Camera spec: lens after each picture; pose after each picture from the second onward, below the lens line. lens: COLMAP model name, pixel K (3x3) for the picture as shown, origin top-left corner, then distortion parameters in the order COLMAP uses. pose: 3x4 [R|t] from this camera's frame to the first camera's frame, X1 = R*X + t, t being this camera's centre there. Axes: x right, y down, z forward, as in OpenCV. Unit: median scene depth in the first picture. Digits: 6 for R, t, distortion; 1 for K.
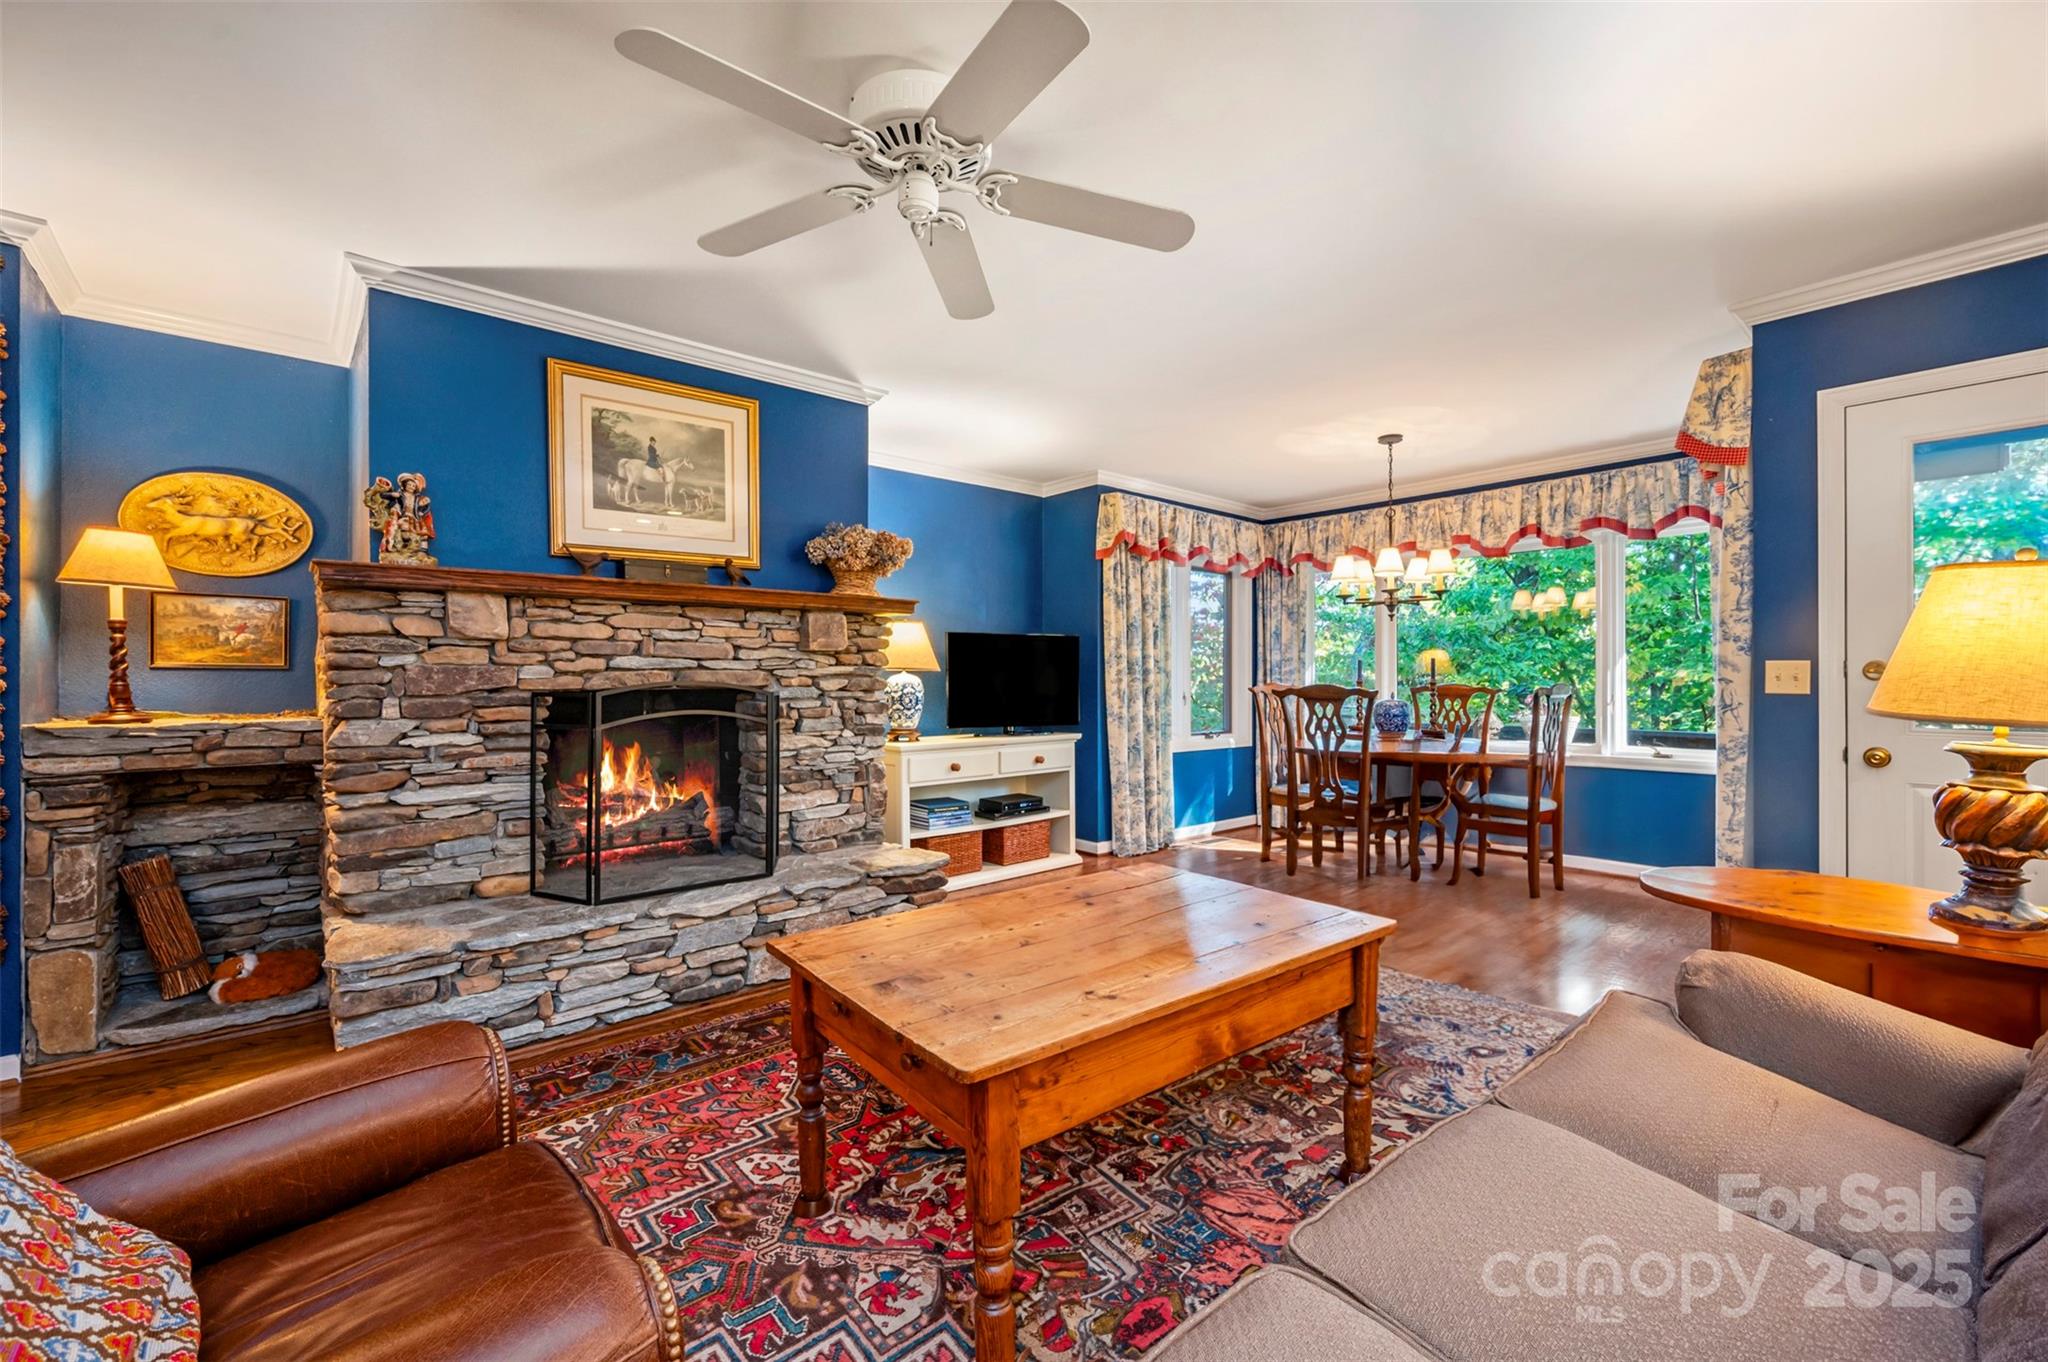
lens RADIAL K [[831.0, 0, 1022.1], [0, 831.0, 682.6], [0, 0, 1]] dist [-0.000390, -0.000187]
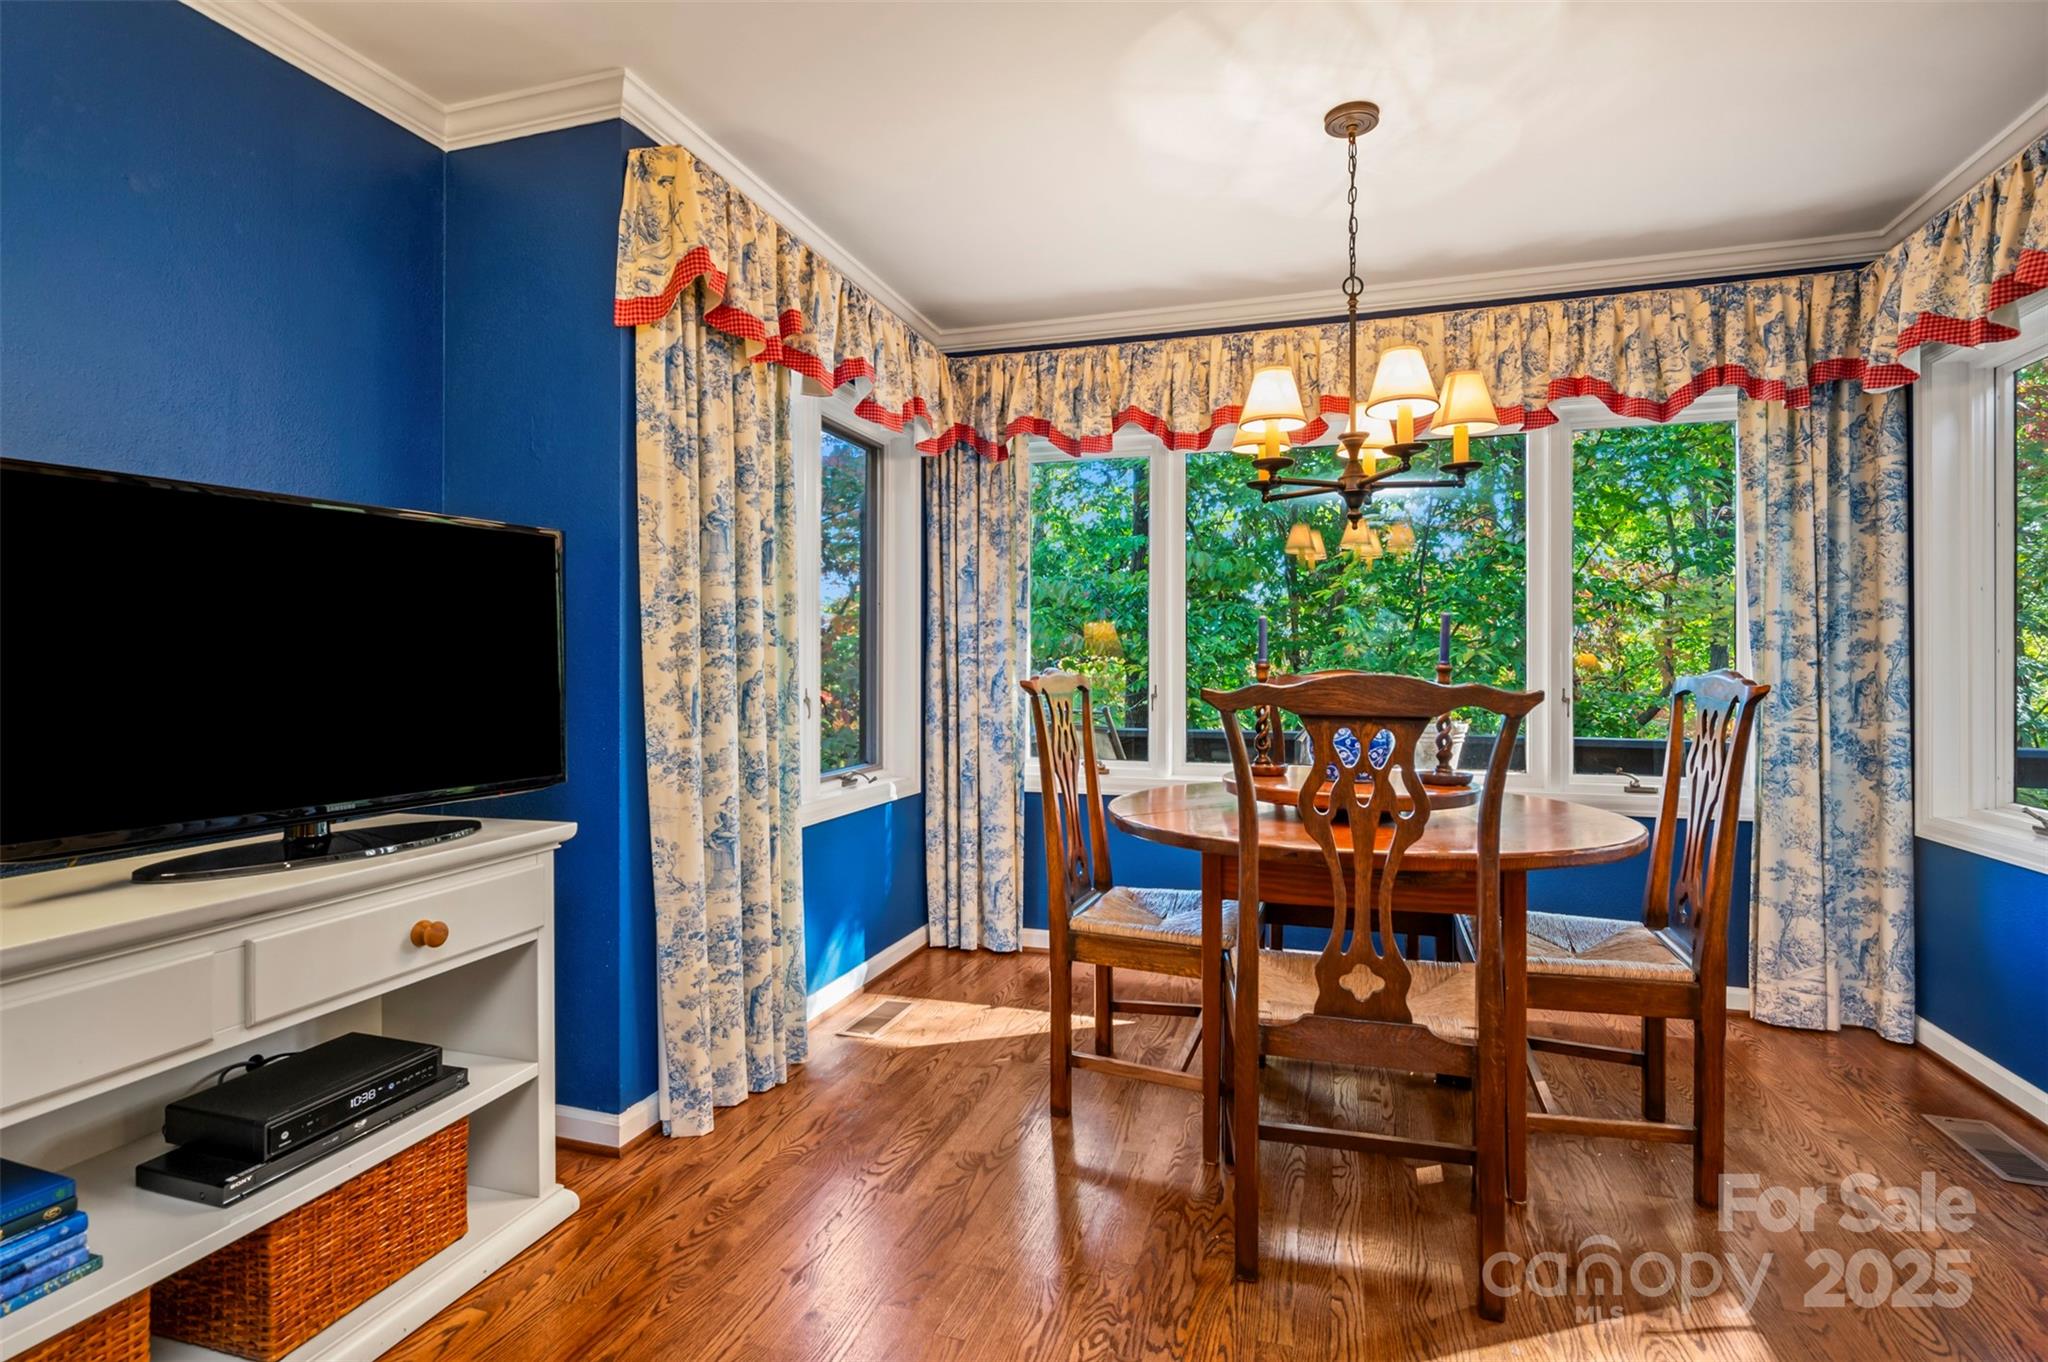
lens RADIAL K [[998.4, 0, 1021.1], [0, 998.4, 666.6], [0, 0, 1]] dist [0.001616, -0.000180]
pose [[0.856682, 0.001003, 0.515845, 0.016559], [-0.002564, 0.999994, 0.002313, -0.002465], [-0.515839, -0.003304, 0.856679, 0.530693]]
